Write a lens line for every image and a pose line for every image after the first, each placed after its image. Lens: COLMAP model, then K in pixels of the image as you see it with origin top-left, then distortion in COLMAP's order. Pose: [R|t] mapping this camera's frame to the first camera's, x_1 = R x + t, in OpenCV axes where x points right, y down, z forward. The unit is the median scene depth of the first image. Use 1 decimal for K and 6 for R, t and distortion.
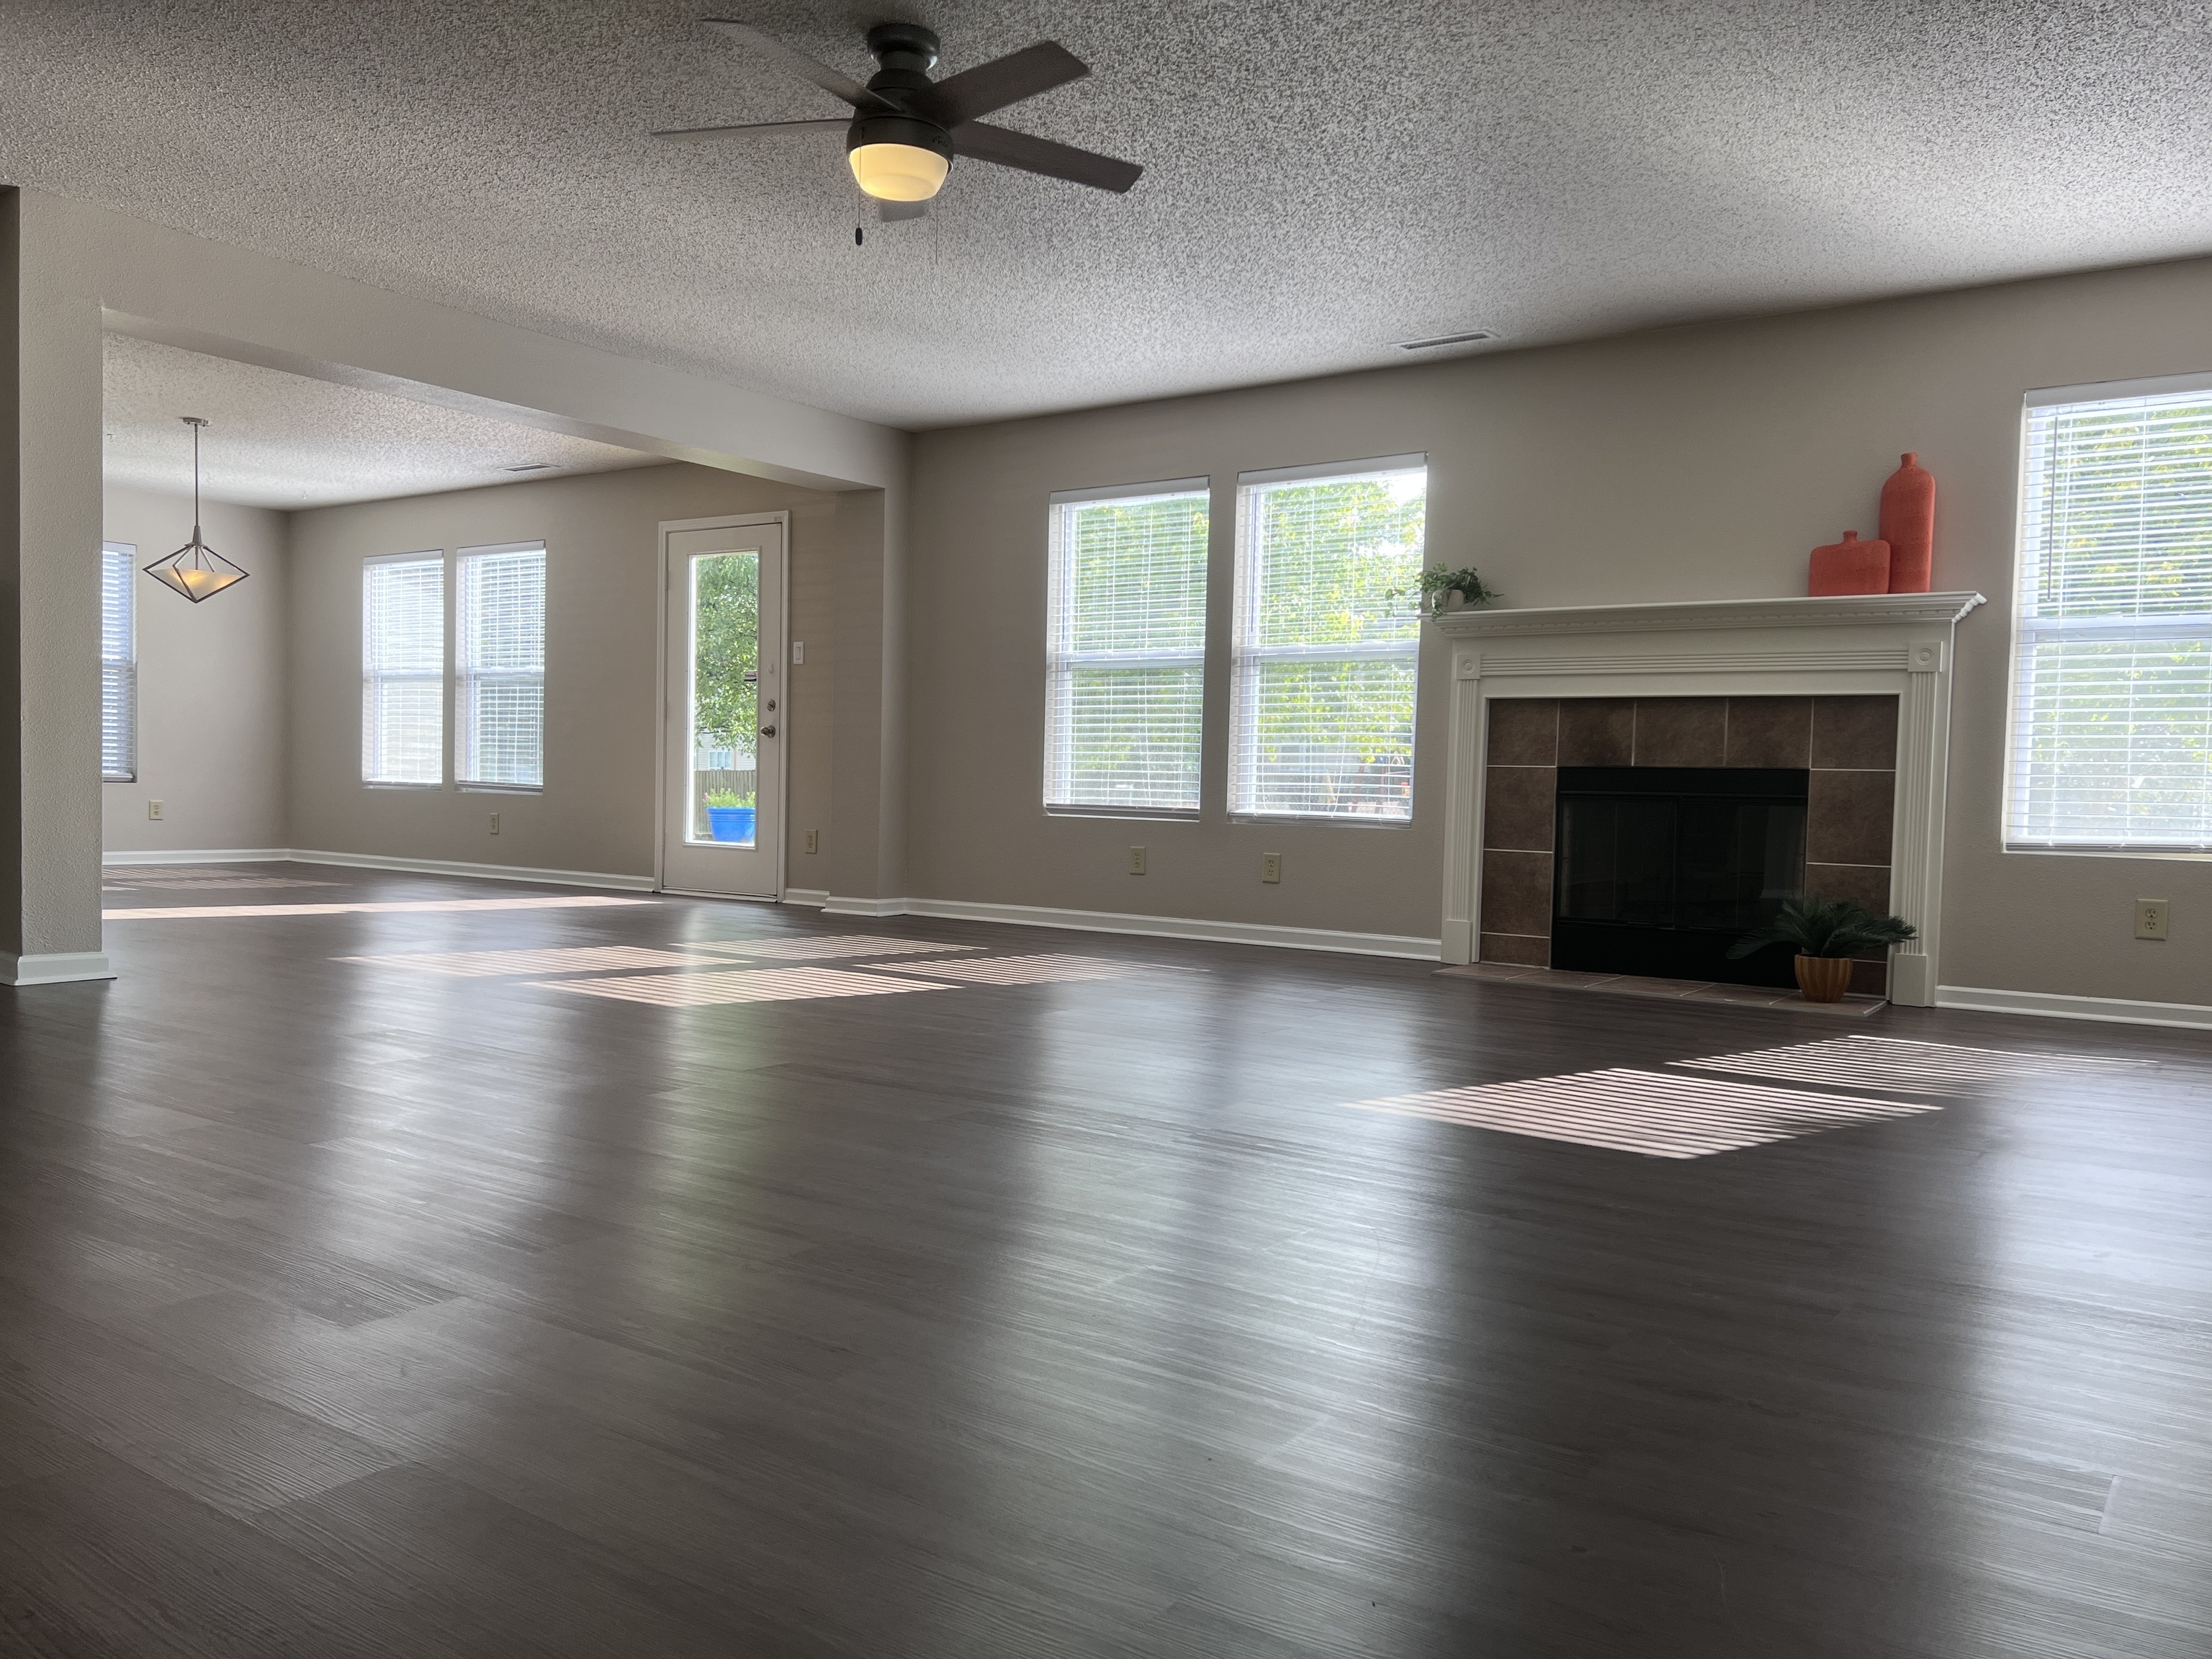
lens RADIAL K [[1667.1, 0, 1121.4], [0, 1667.1, 844.9], [0, 0, 1]] dist [0.060573, -0.062069]
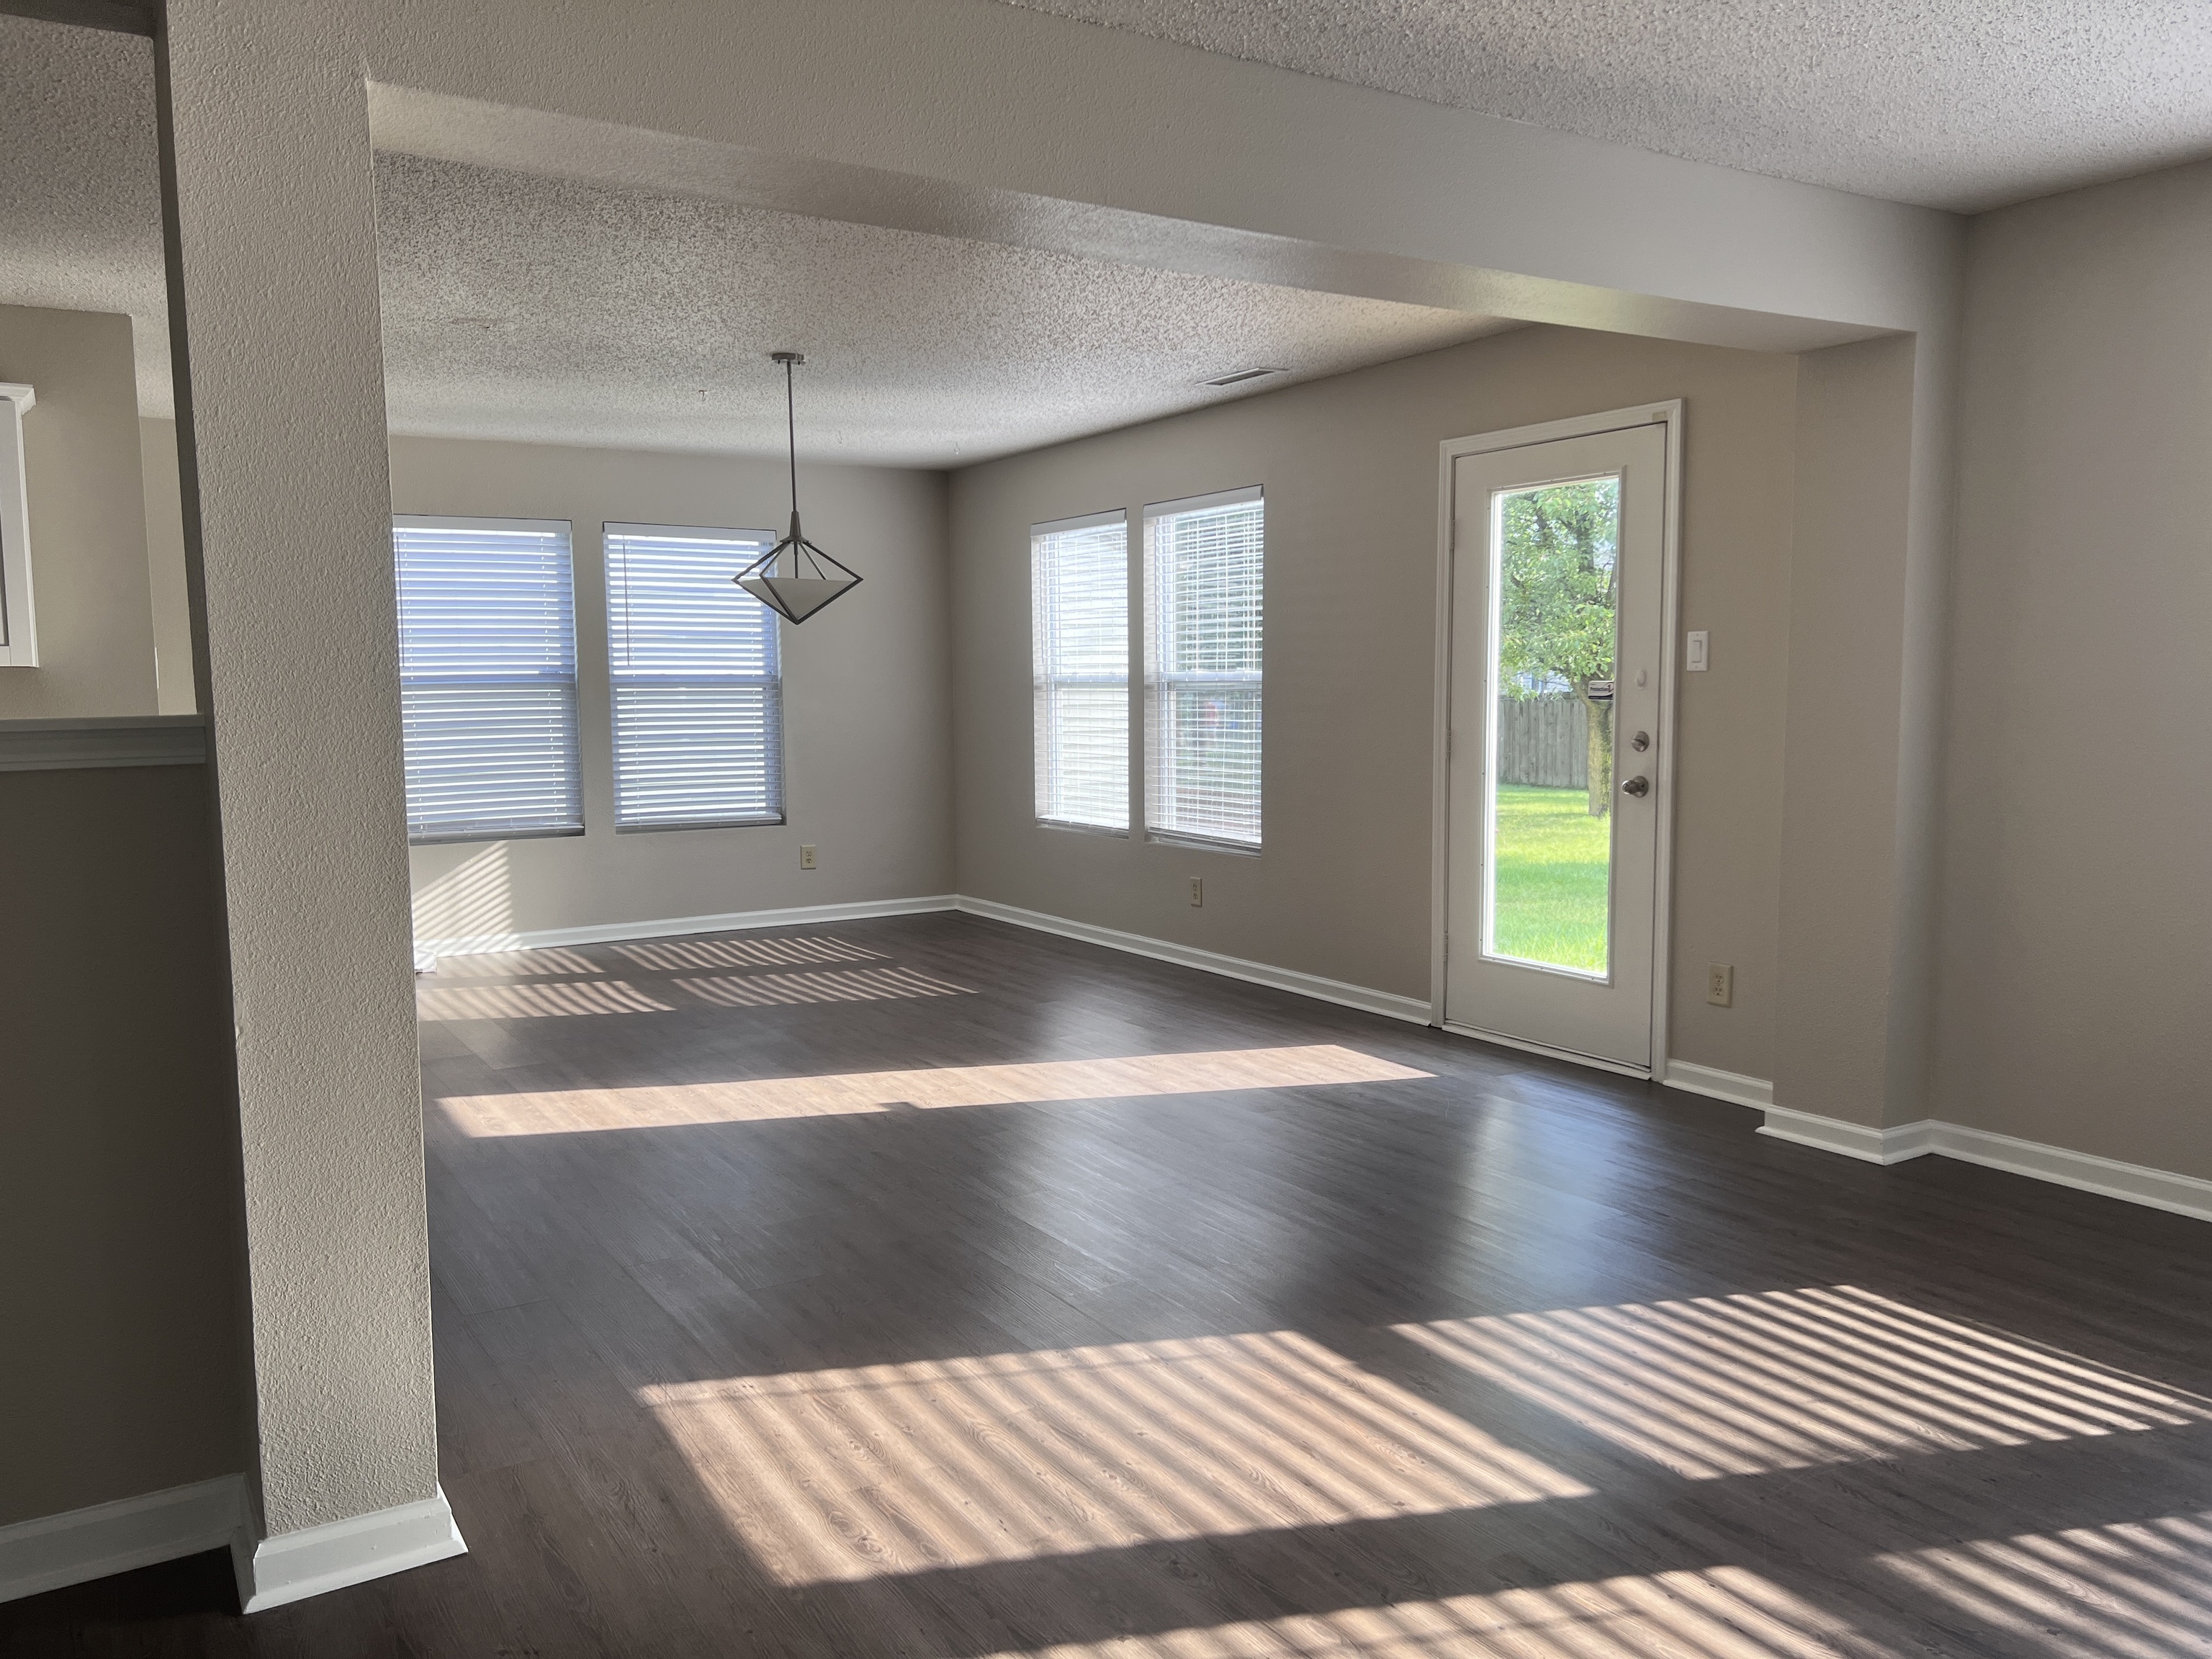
lens RADIAL K [[1667.1, 0, 1097.2], [0, 1667.1, 840.2], [0, 0, 1]] dist [0.060573, -0.062069]
pose [[0.916207, 0.005159, -0.400673, -0.132632], [0.016860, 0.998535, 0.051411, -0.073452], [0.400351, -0.053859, 0.914778, 0.347593]]
